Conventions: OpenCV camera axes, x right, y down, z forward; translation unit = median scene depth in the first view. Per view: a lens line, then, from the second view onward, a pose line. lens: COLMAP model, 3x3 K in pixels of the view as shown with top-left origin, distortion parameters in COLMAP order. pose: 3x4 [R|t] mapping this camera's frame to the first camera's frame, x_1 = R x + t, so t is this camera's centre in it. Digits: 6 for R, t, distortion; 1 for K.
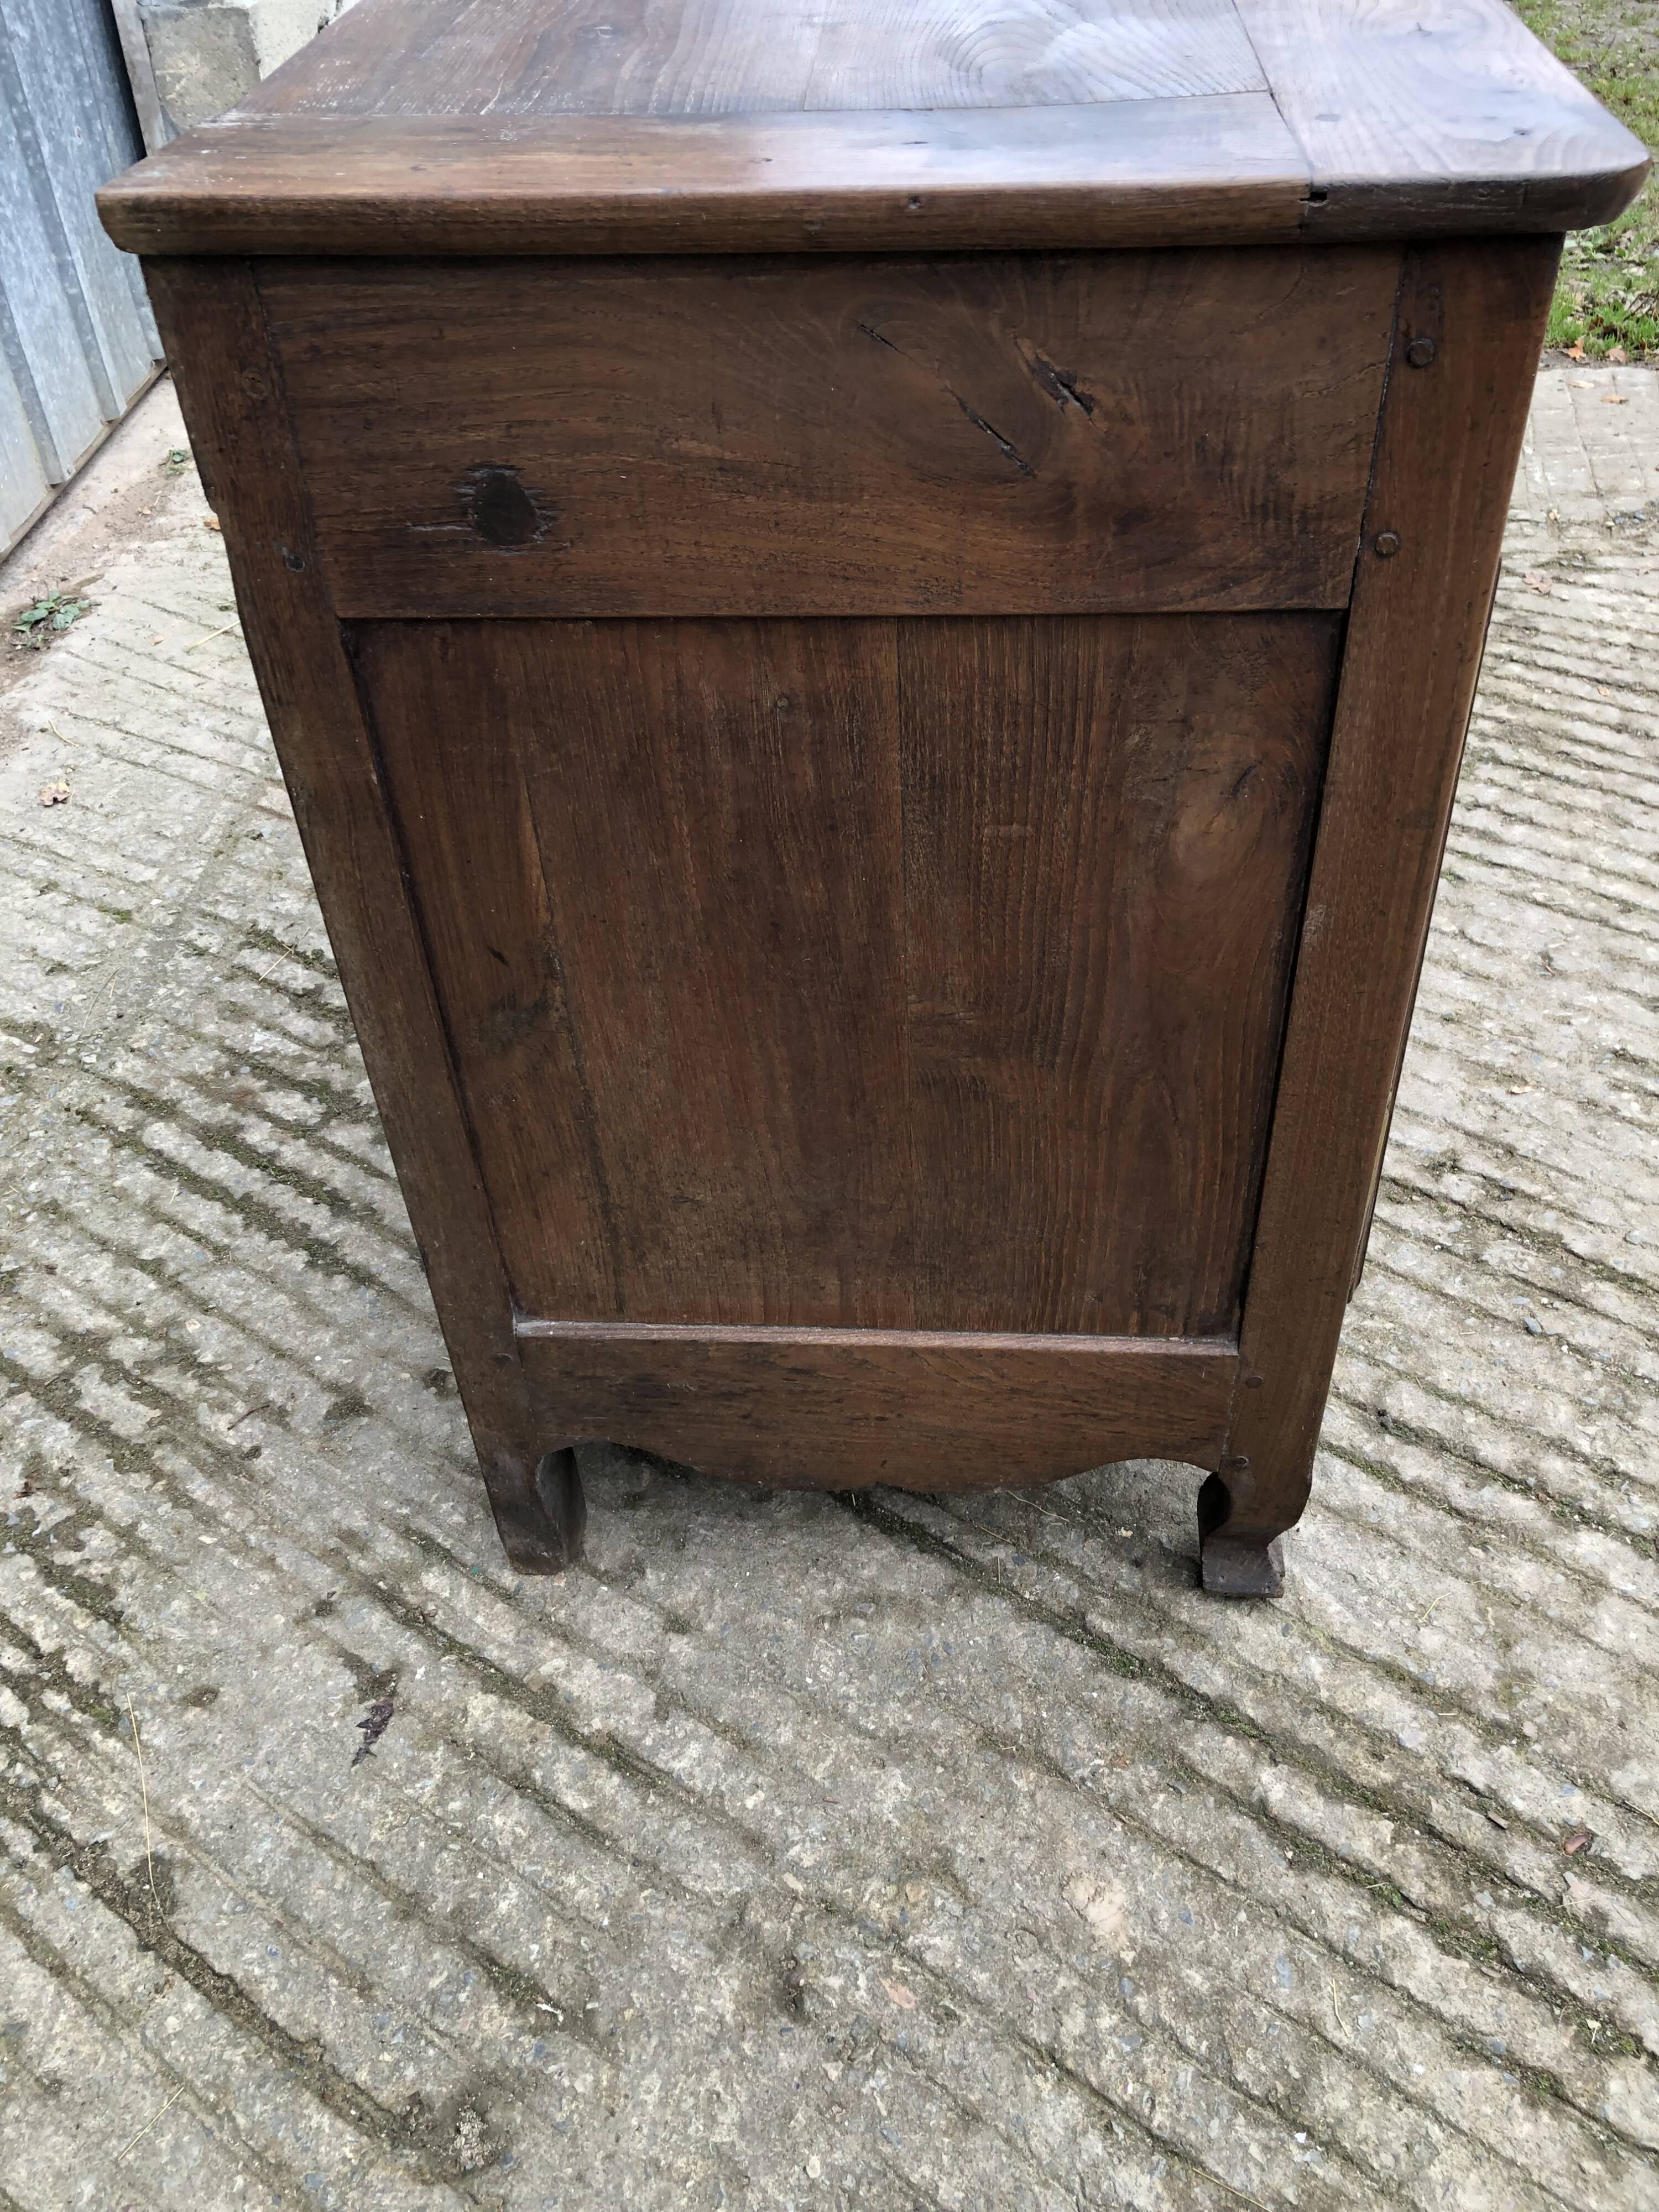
lens RADIAL K [[1810.1, 0, 824.5], [0, 1810.1, 1107.0], [0, 0, 1]] dist [0.025952, -0.017406]
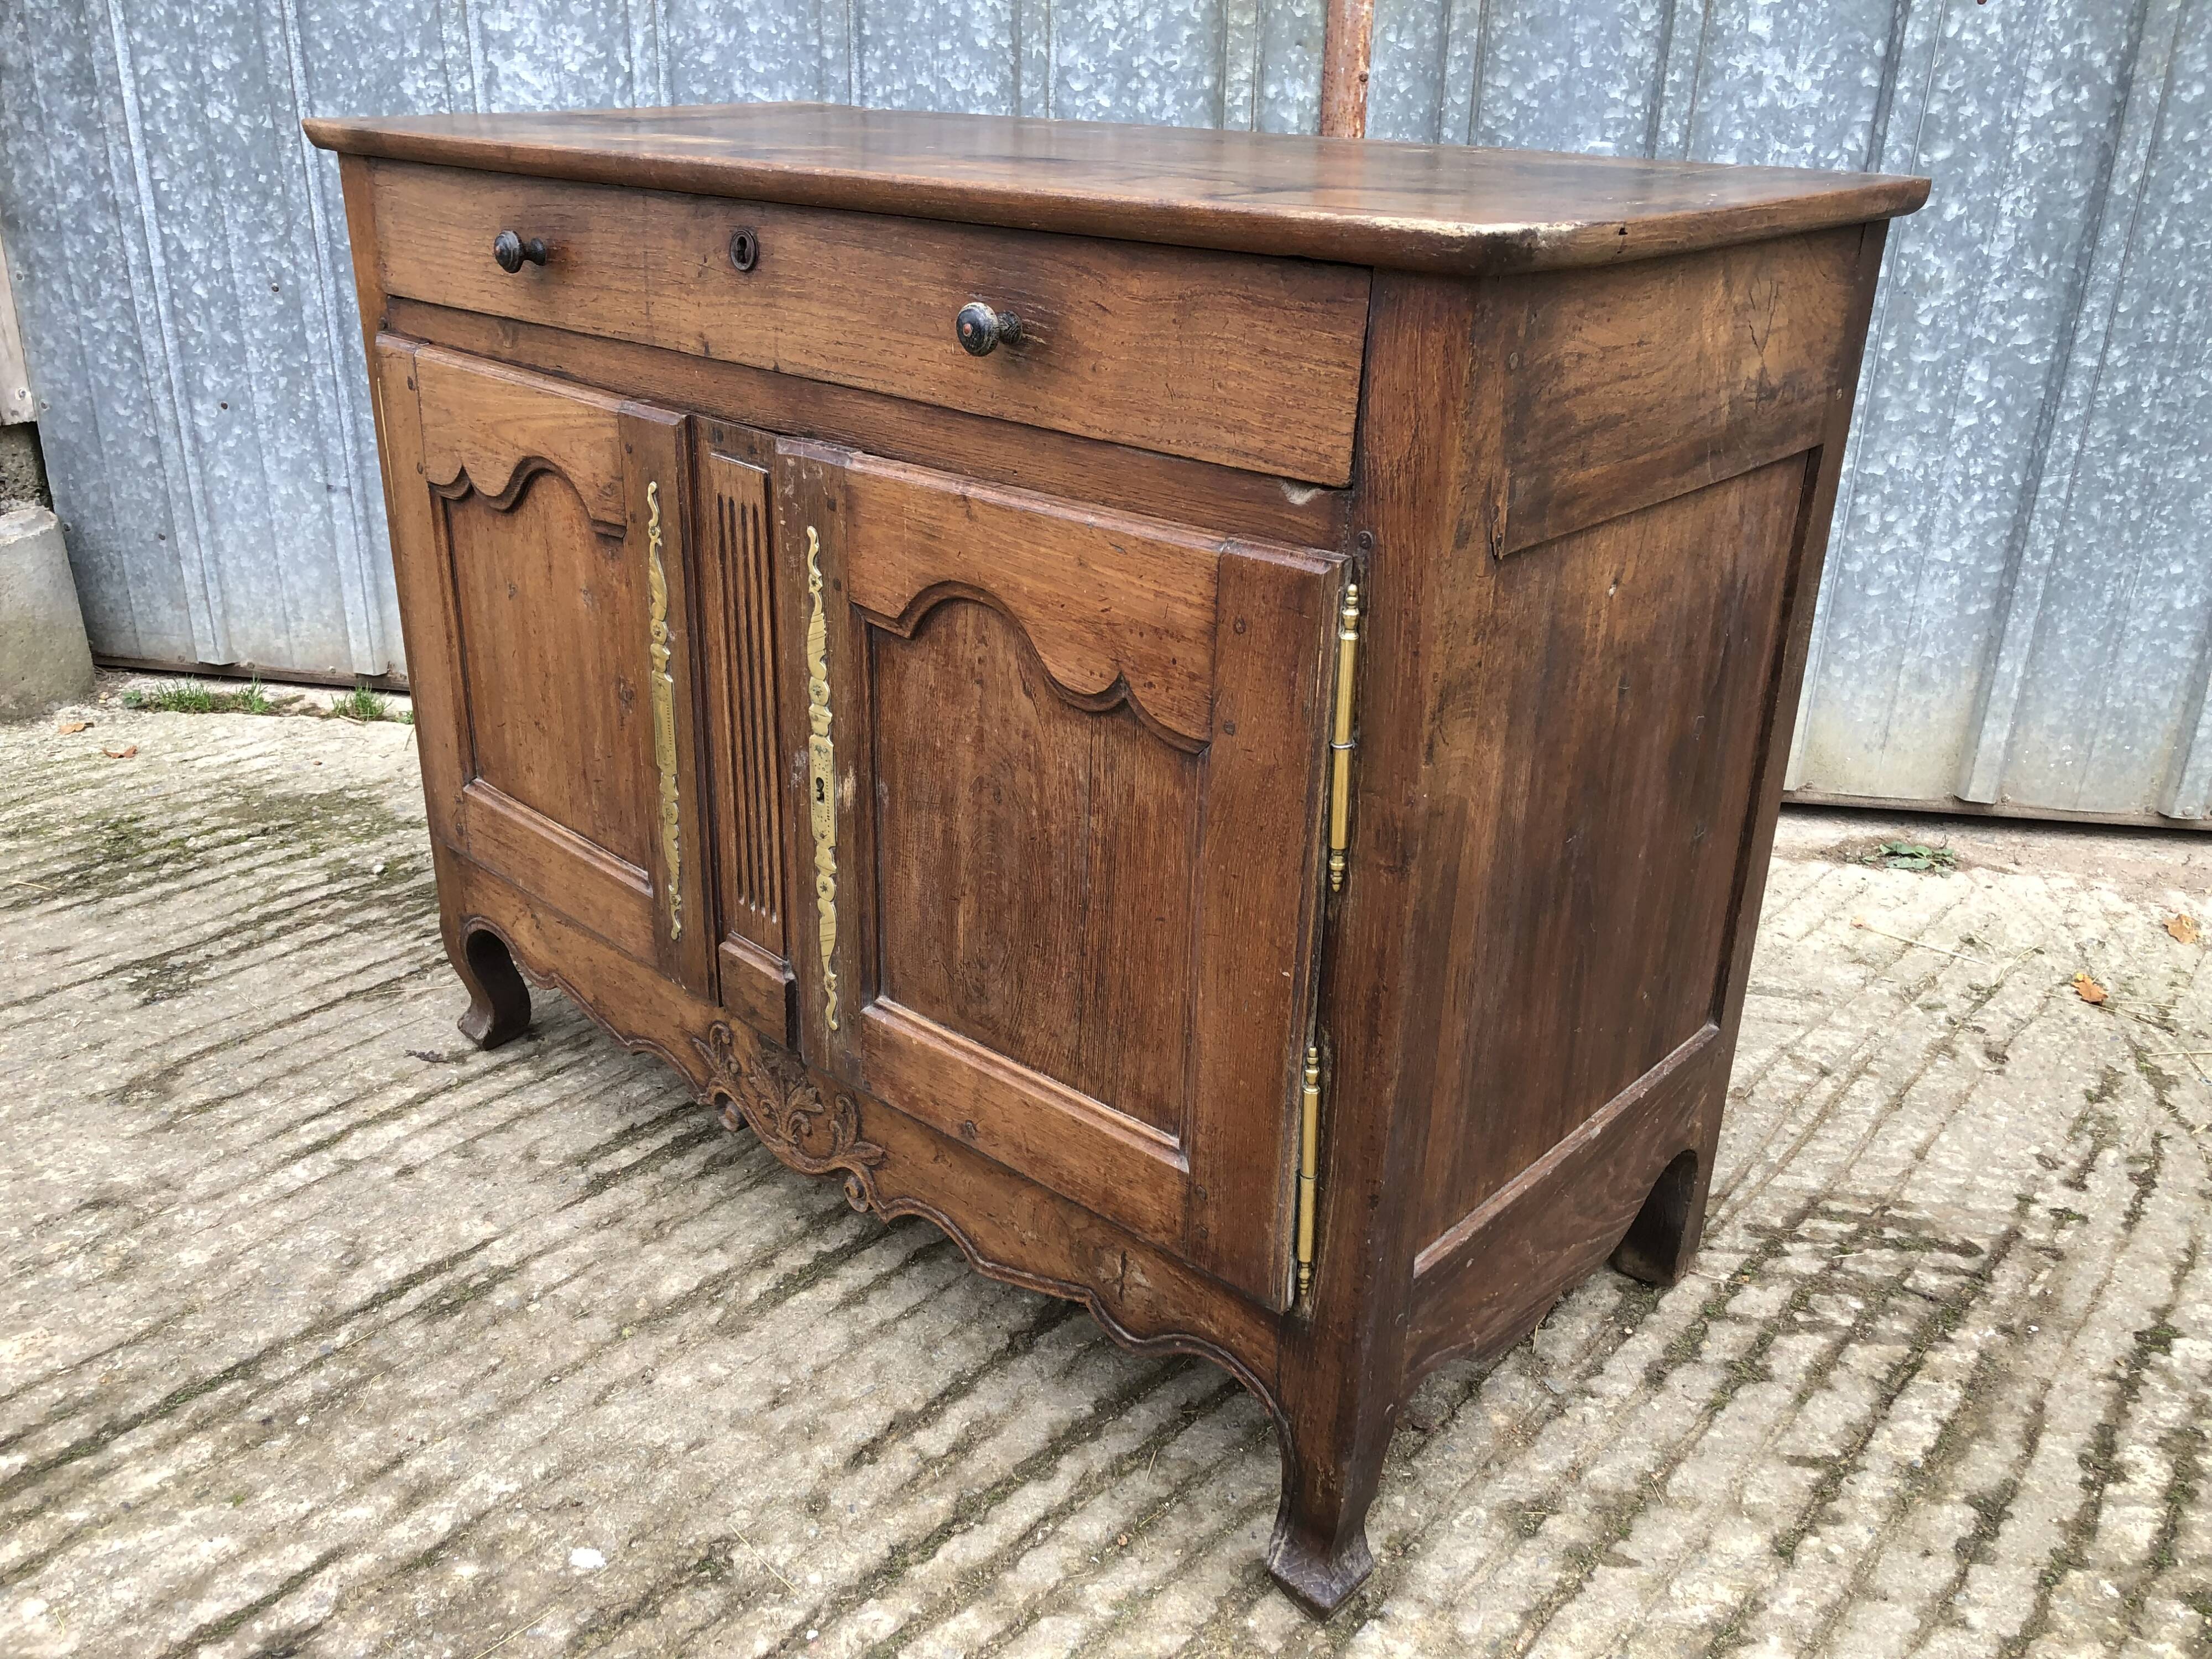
lens RADIAL K [[1810.1, 0, 1113.2], [0, 1810.1, 819.1], [0, 0, 1]] dist [0.025952, -0.017406]
pose [[-0.112253, 0.439343, -0.891278, 0.989599], [-0.663572, 0.634497, 0.396341, -0.799247], [0.739643, 0.635918, 0.220311, 0.953442]]
